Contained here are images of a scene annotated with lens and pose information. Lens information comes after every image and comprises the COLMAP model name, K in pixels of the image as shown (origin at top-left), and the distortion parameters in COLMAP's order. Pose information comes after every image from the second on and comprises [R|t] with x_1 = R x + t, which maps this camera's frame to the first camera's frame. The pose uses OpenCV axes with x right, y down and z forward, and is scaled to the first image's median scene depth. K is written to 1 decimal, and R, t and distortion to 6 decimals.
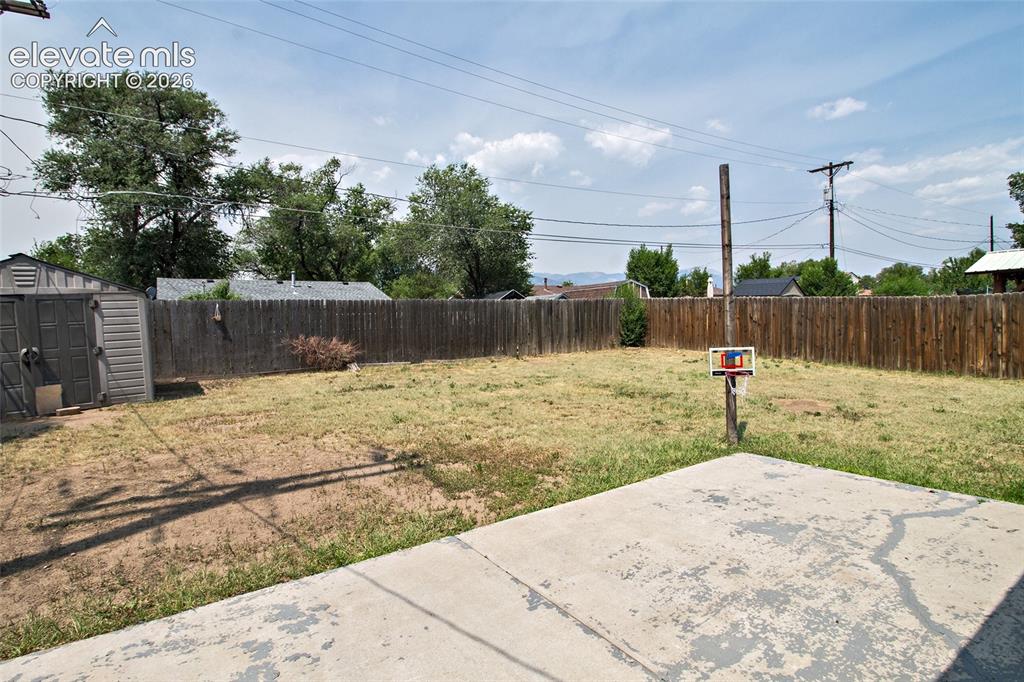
lens RADIAL K [[520.8, 0, 515.0], [0, 520.8, 342.0], [0, 0, 1]] dist [-0.005021, -0.005240]
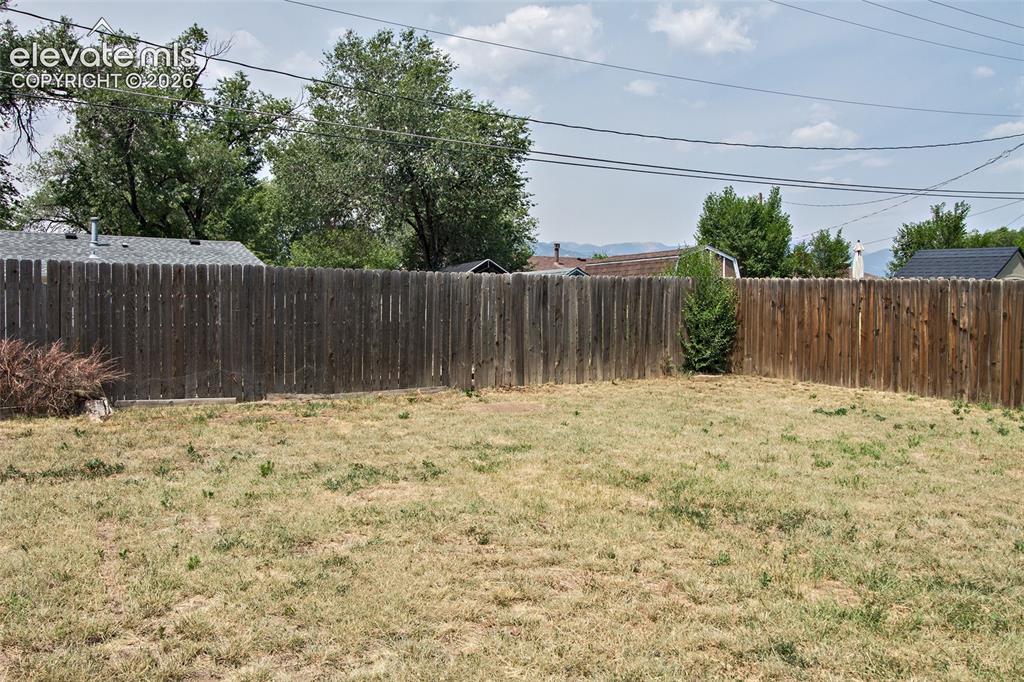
lens RADIAL K [[859.1, 0, 509.2], [0, 859.1, 335.7], [0, 0, 1]] dist [0.013578, 0.012389]
pose [[0.999686, 0.024719, -0.004099, 0.024815], [-0.024791, 0.999520, -0.018595, -0.004891], [0.003637, 0.018691, 0.999819, 0.111873]]
